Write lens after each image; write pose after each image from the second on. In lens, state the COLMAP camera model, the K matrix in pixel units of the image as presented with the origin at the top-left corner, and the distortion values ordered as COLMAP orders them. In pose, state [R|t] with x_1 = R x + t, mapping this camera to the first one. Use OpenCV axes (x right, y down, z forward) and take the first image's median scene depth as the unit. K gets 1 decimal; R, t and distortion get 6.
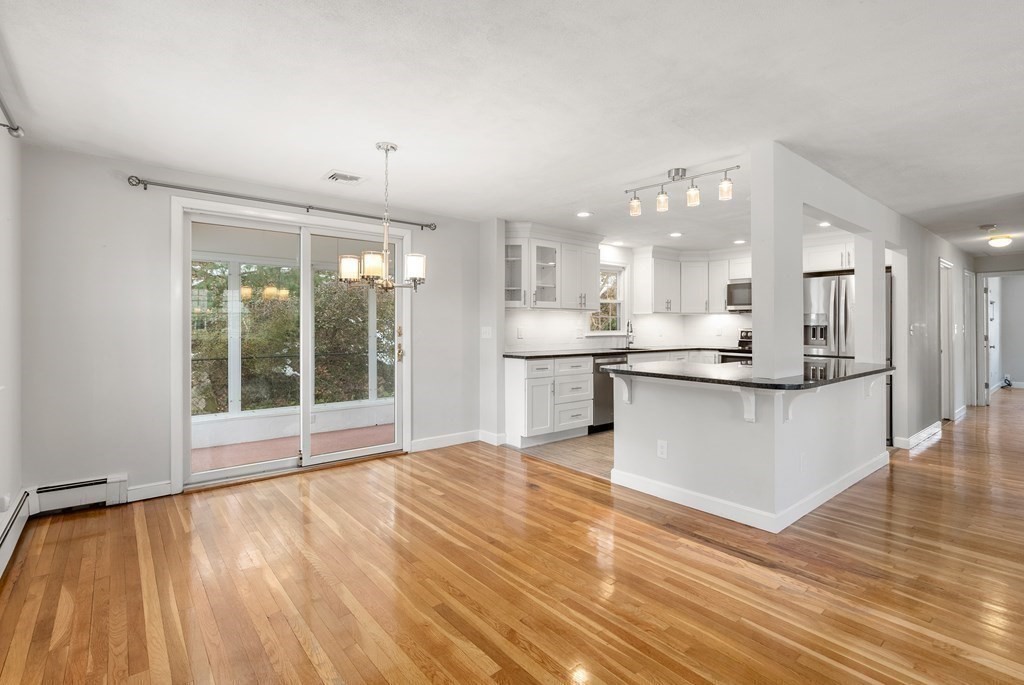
lens RADIAL K [[480.9, 0, 512.5], [0, 480.9, 327.8], [0, 0, 1]] dist [-0.008957, 0.004194]
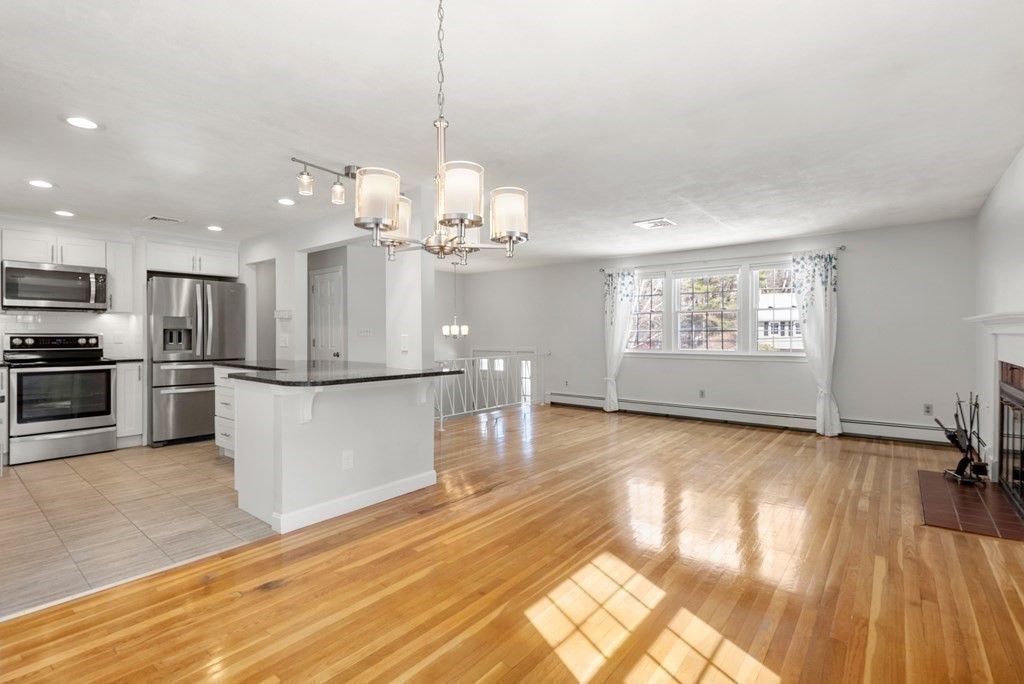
lens RADIAL K [[480.9, 0, 504.6], [0, 480.9, 331.9], [0, 0, 1]] dist [-0.008957, 0.004194]
pose [[-0.184336, 0.000410, 0.982863, -0.495692], [0.004549, 0.999990, 0.000436, 0.004470], [-0.982853, 0.004552, -0.184336, 0.655107]]
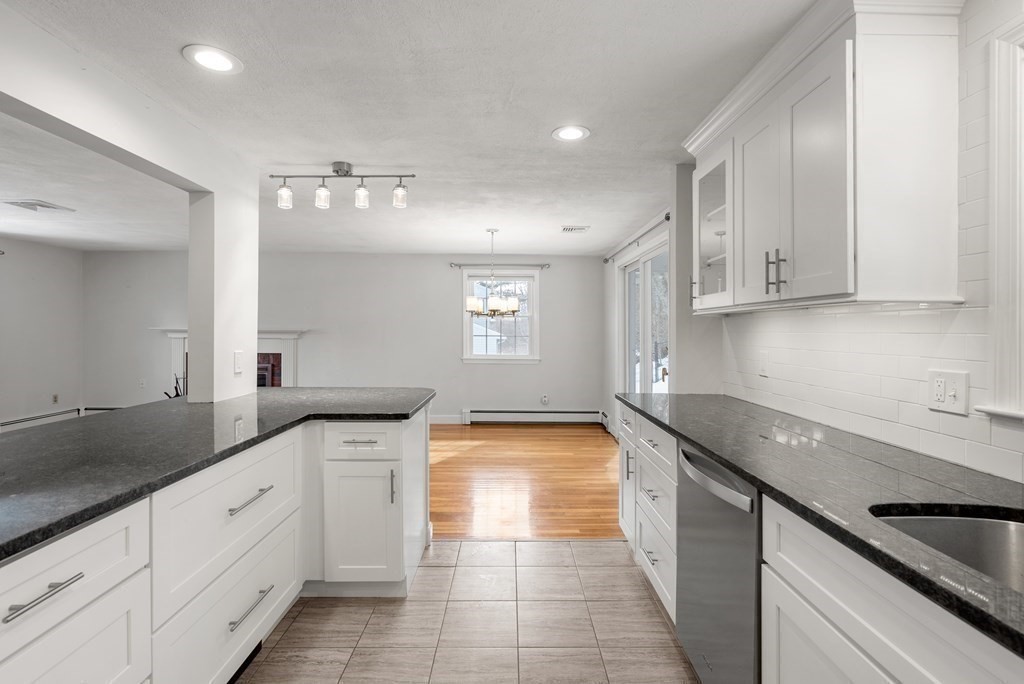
lens RADIAL K [[480.9, 0, 501.4], [0, 480.9, 332.2], [0, 0, 1]] dist [-0.008957, 0.004194]
pose [[-0.642295, 0.000856, -0.766457, 0.622112], [-0.008216, 0.999934, 0.008002, -0.024201], [0.766413, 0.011437, -0.642246, 1.321483]]
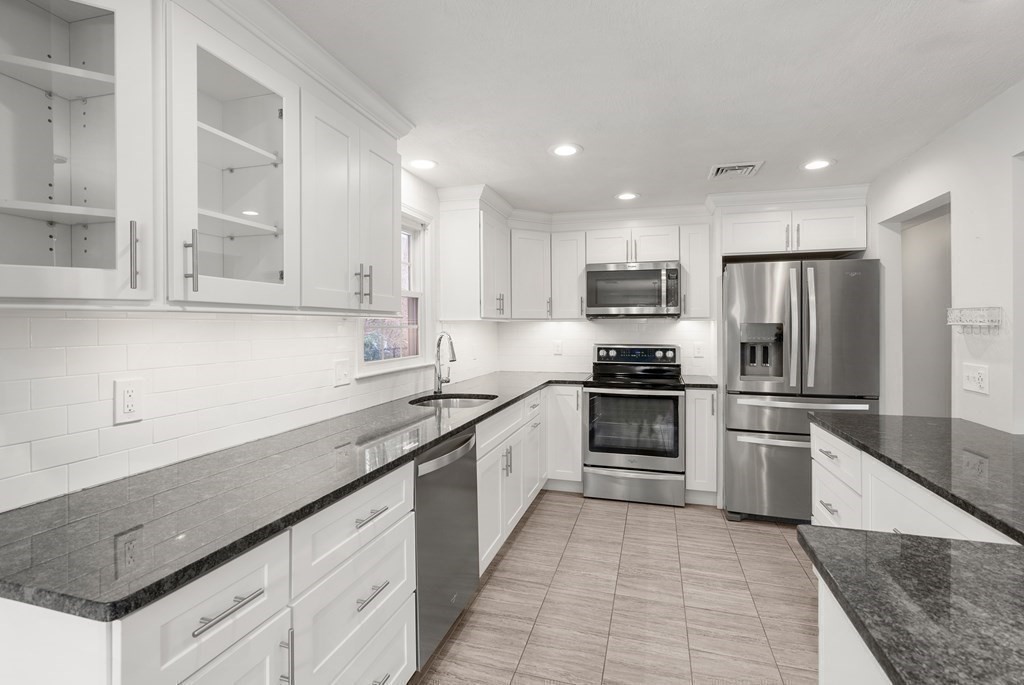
lens RADIAL K [[480.9, 0, 517.8], [0, 480.9, 323.5], [0, 0, 1]] dist [-0.008957, 0.004194]
pose [[0.824169, -0.003239, 0.566335, 0.052481], [0.008367, 0.999944, -0.006457, -0.032781], [-0.566283, 0.010060, 0.824150, 0.820475]]
